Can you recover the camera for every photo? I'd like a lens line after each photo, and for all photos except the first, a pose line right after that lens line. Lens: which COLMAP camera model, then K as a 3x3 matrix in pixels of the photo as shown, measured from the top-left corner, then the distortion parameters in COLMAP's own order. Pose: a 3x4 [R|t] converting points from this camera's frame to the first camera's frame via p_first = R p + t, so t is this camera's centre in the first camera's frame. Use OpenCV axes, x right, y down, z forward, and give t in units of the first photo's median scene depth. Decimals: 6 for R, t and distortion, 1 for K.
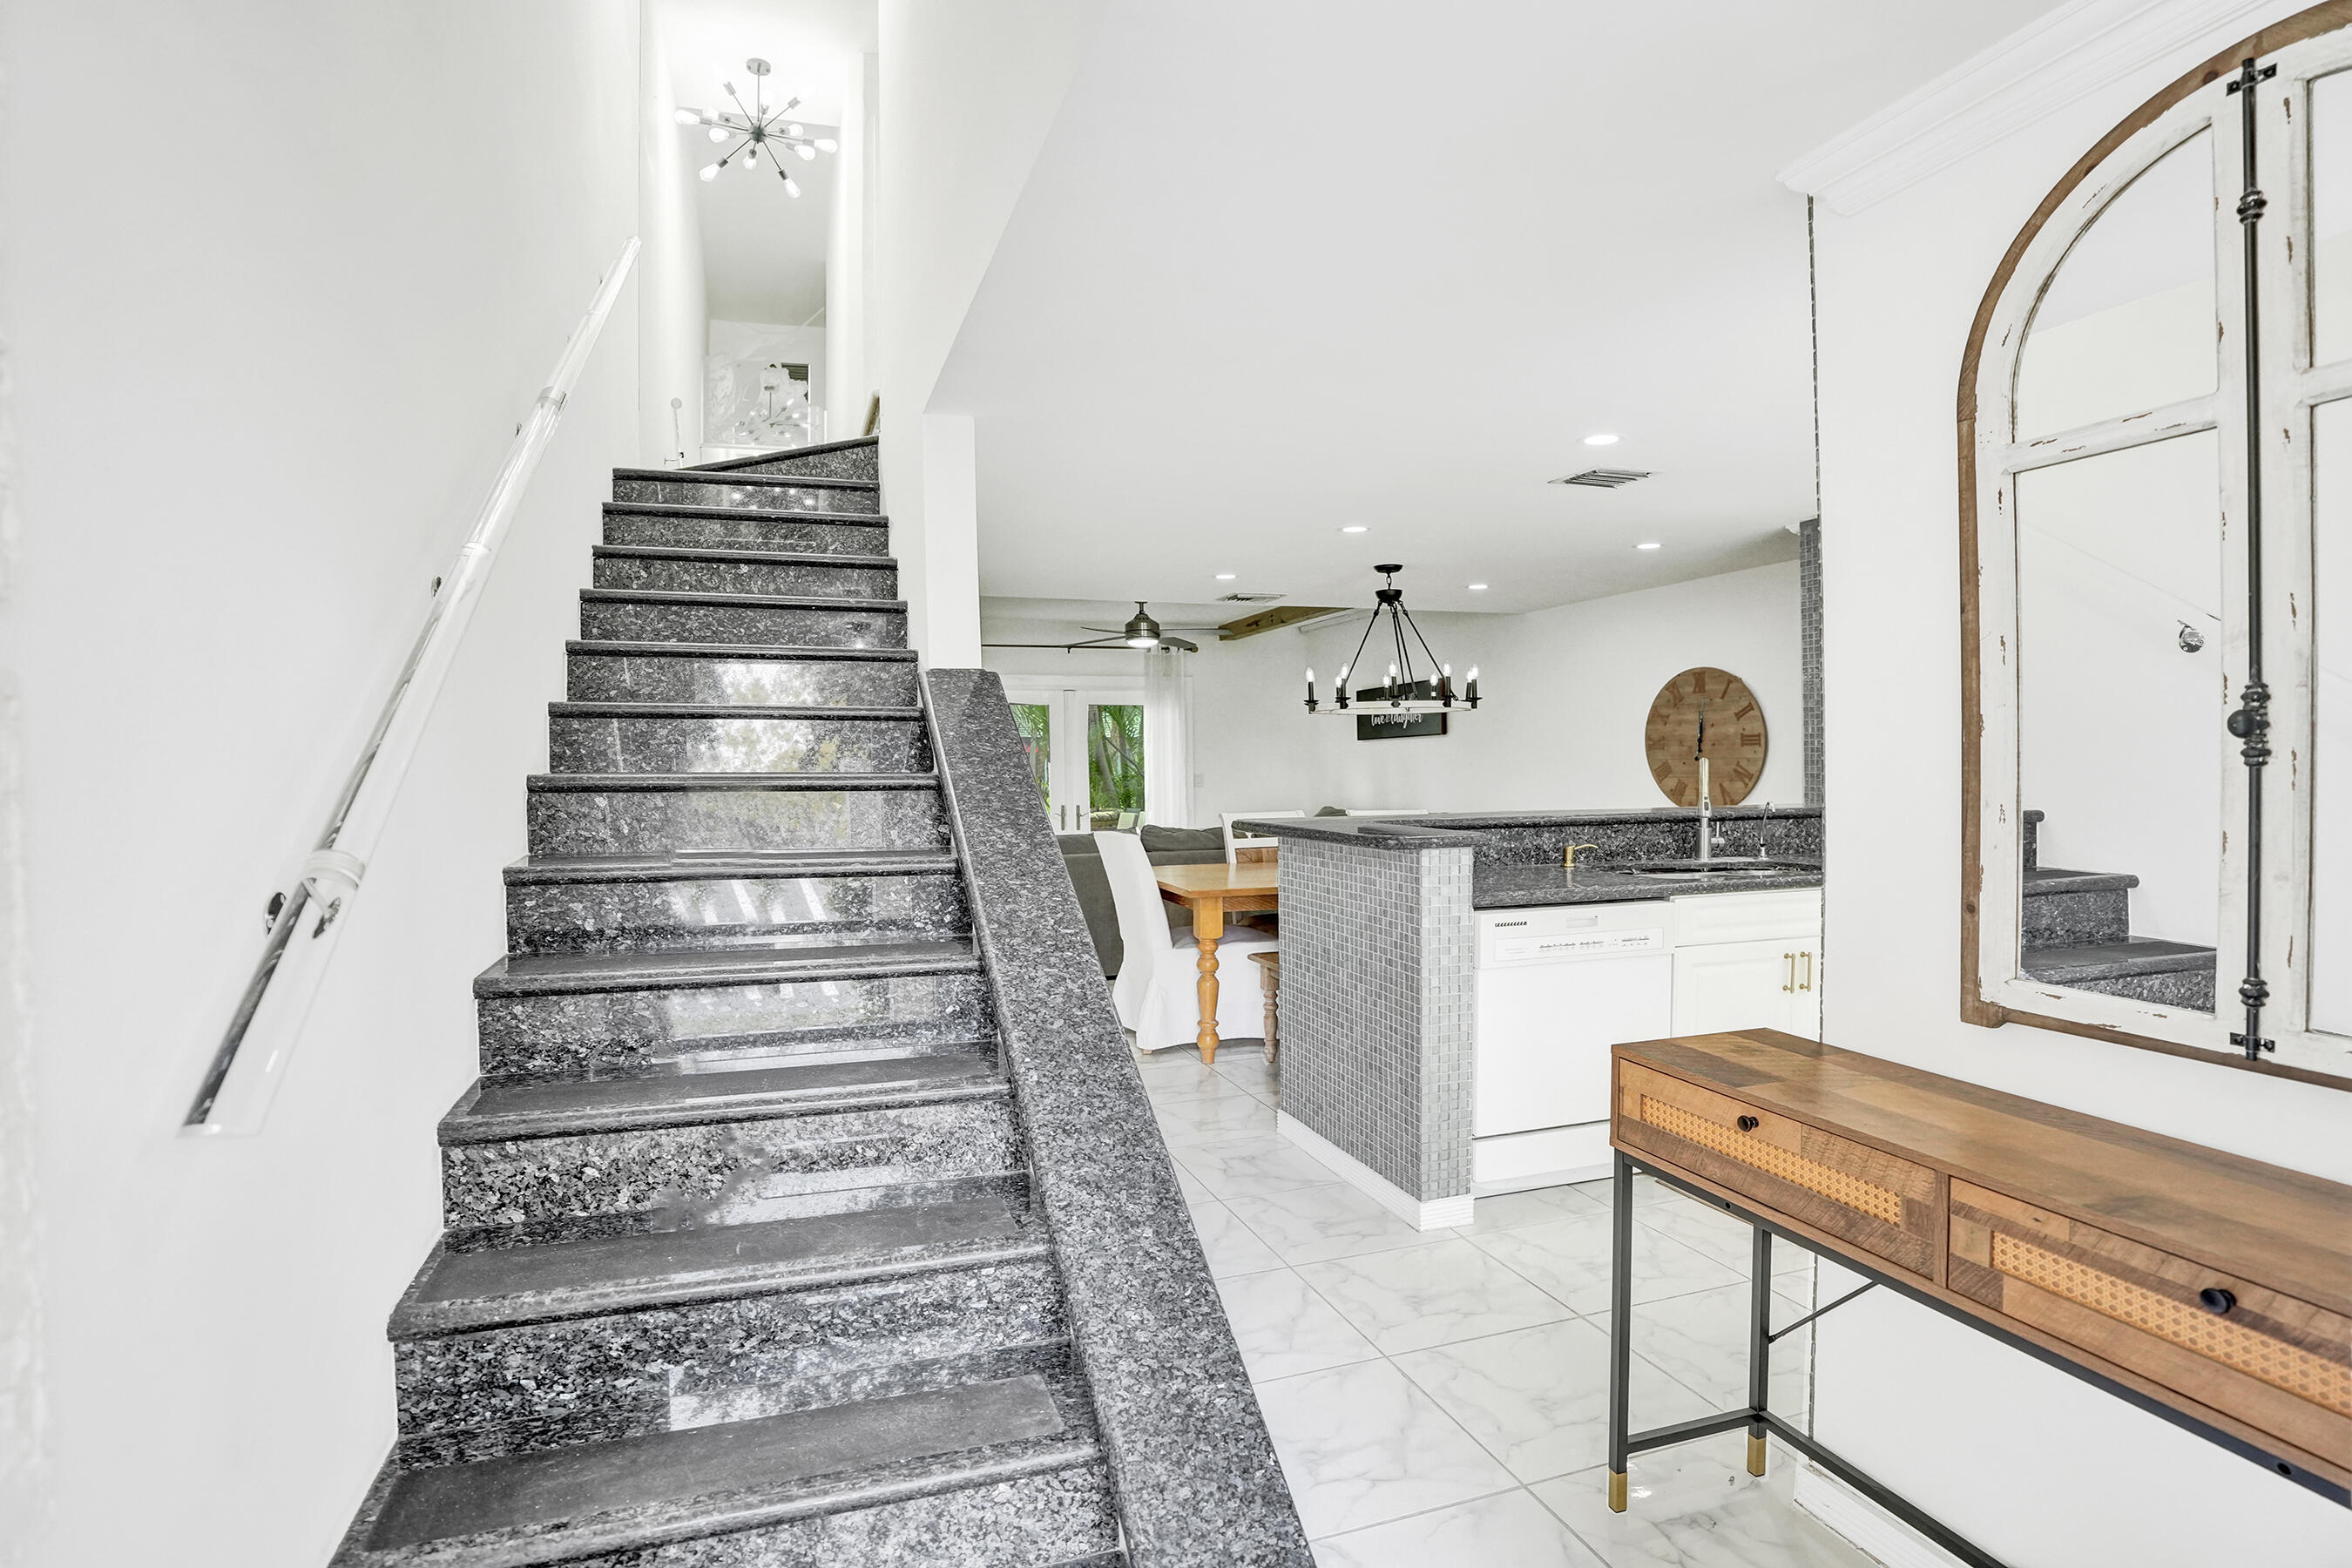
lens RADIAL K [[1216.2, 0, 1182.1], [0, 1216.2, 779.3], [0, 0, 1]] dist [-0.052790, 0.000763]
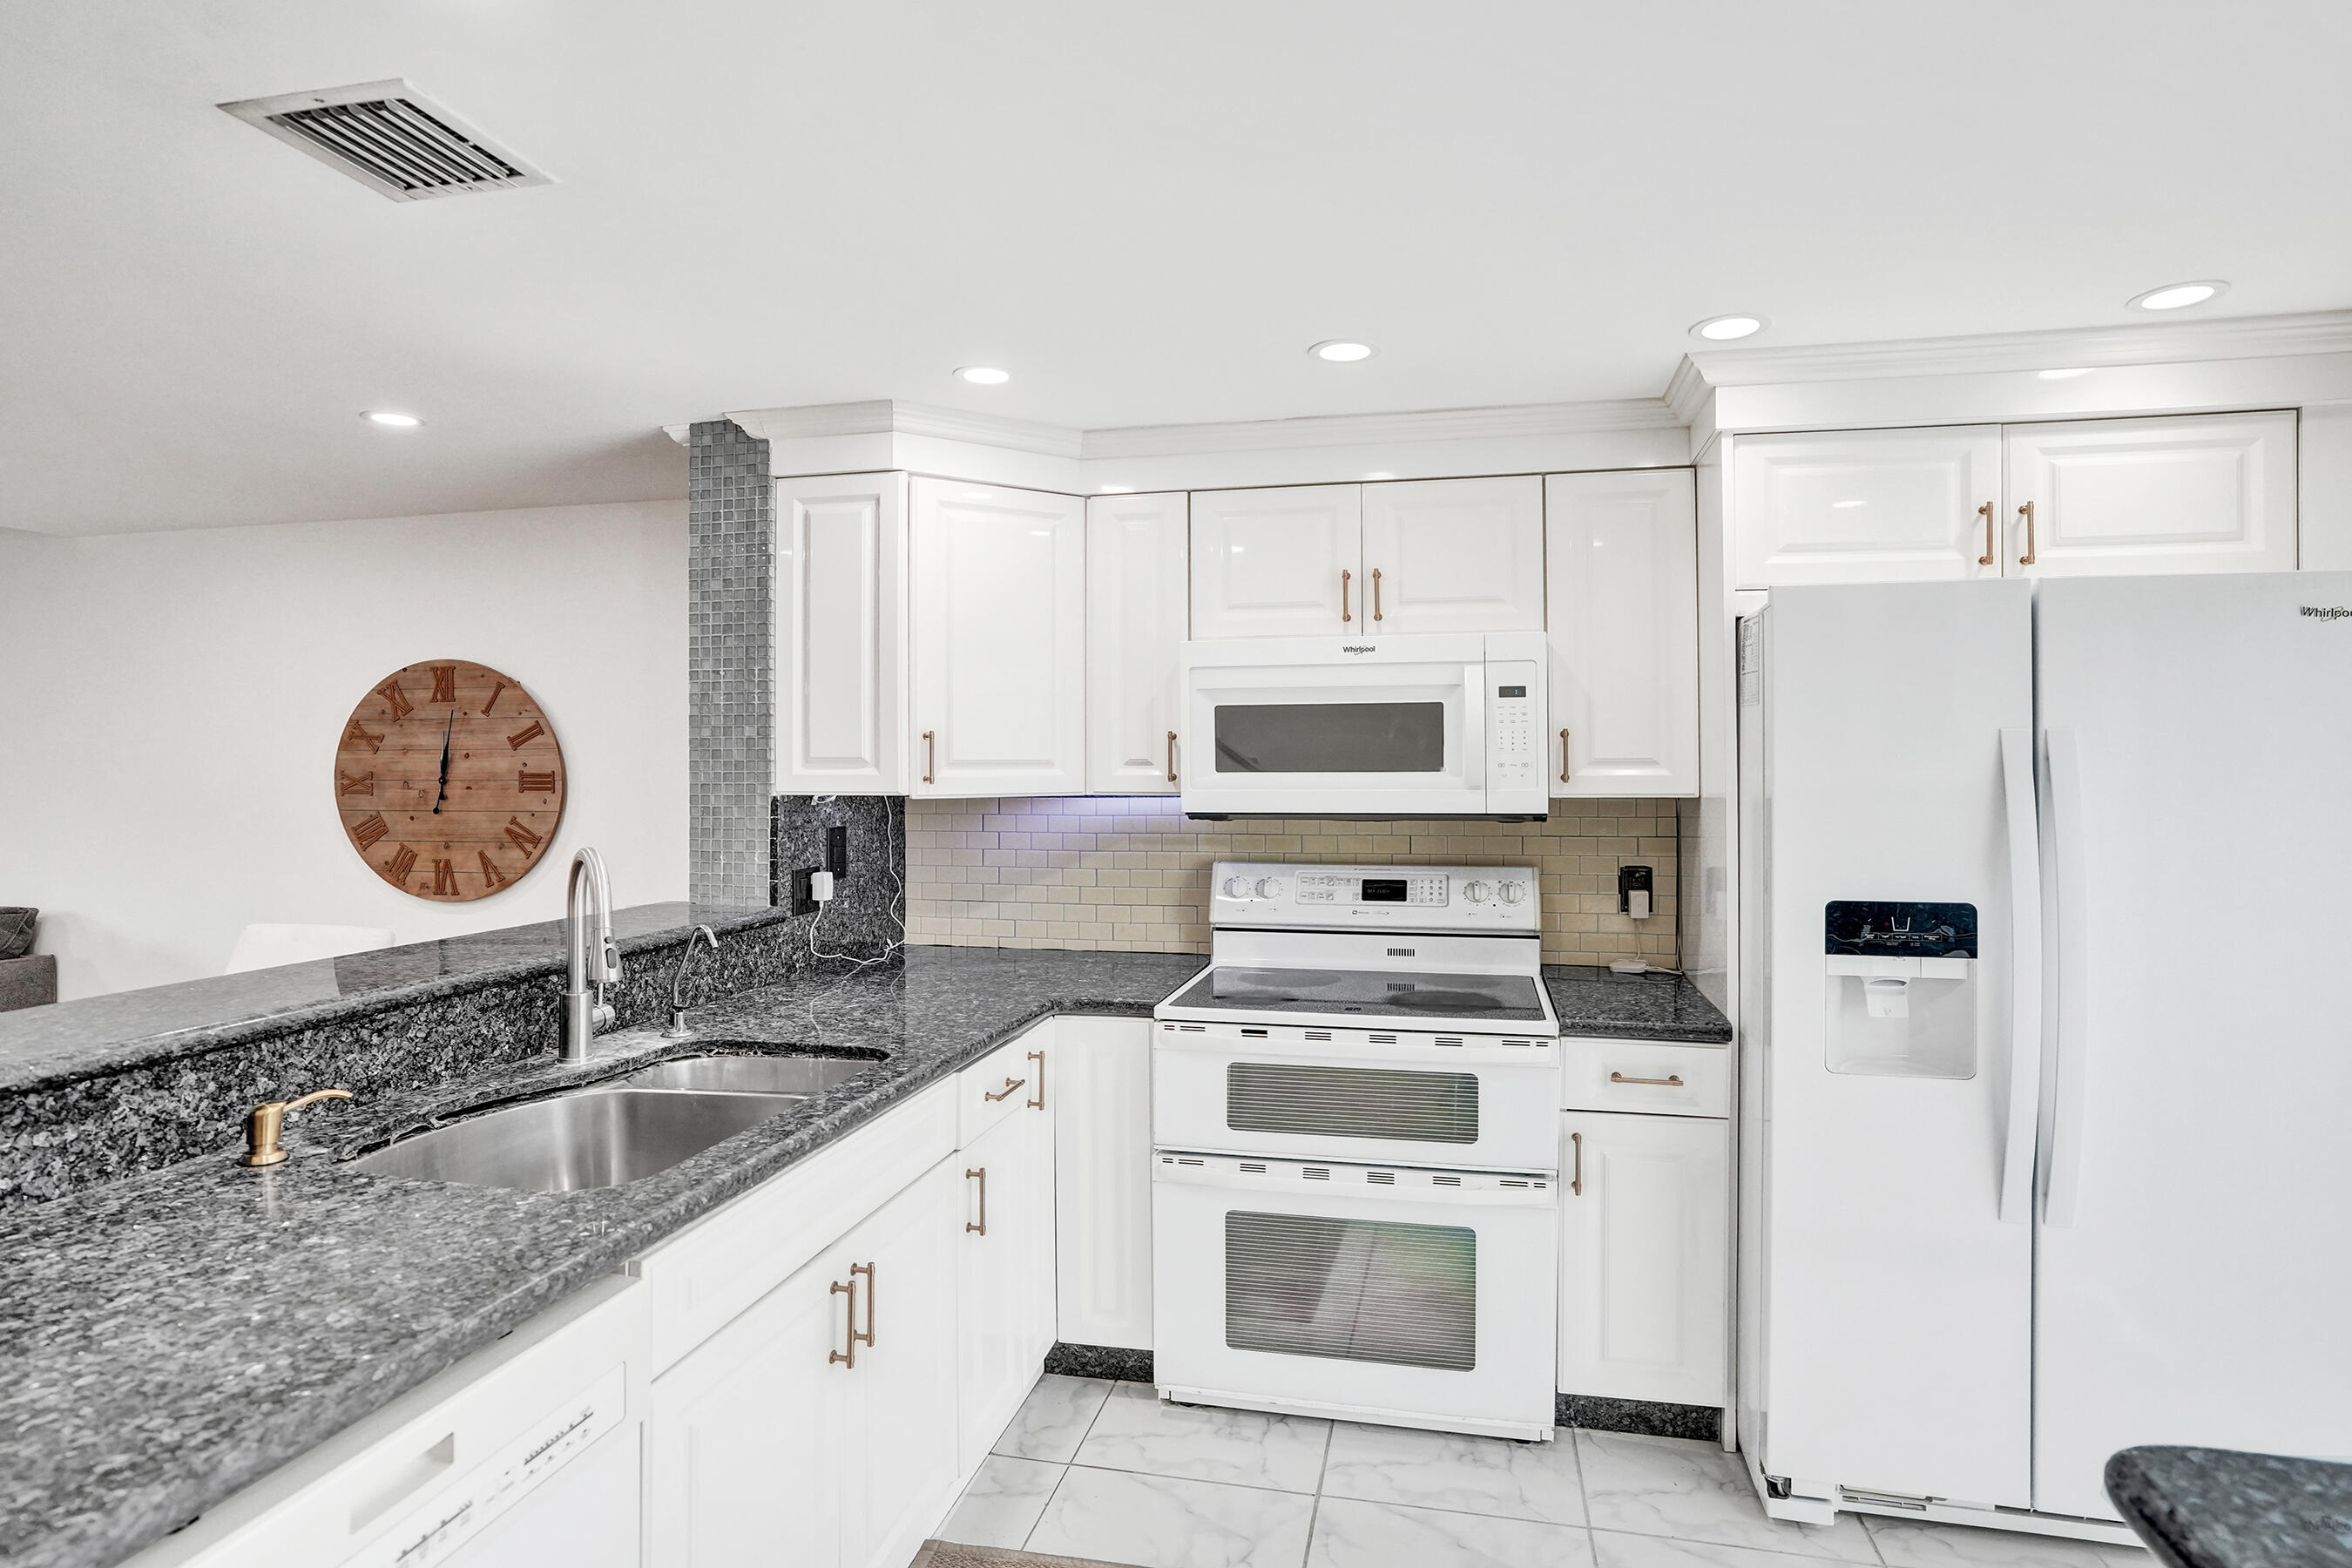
lens RADIAL K [[1271.5, 0, 1173.2], [0, 1271.5, 757.3], [0, 0, 1]] dist [-0.058932, 0.032058]
pose [[0.526792, 0.017999, 0.849804, 0.099210], [0.007264, 0.999644, -0.025676, -0.027438], [-0.849963, 0.019699, 0.526474, 0.393639]]
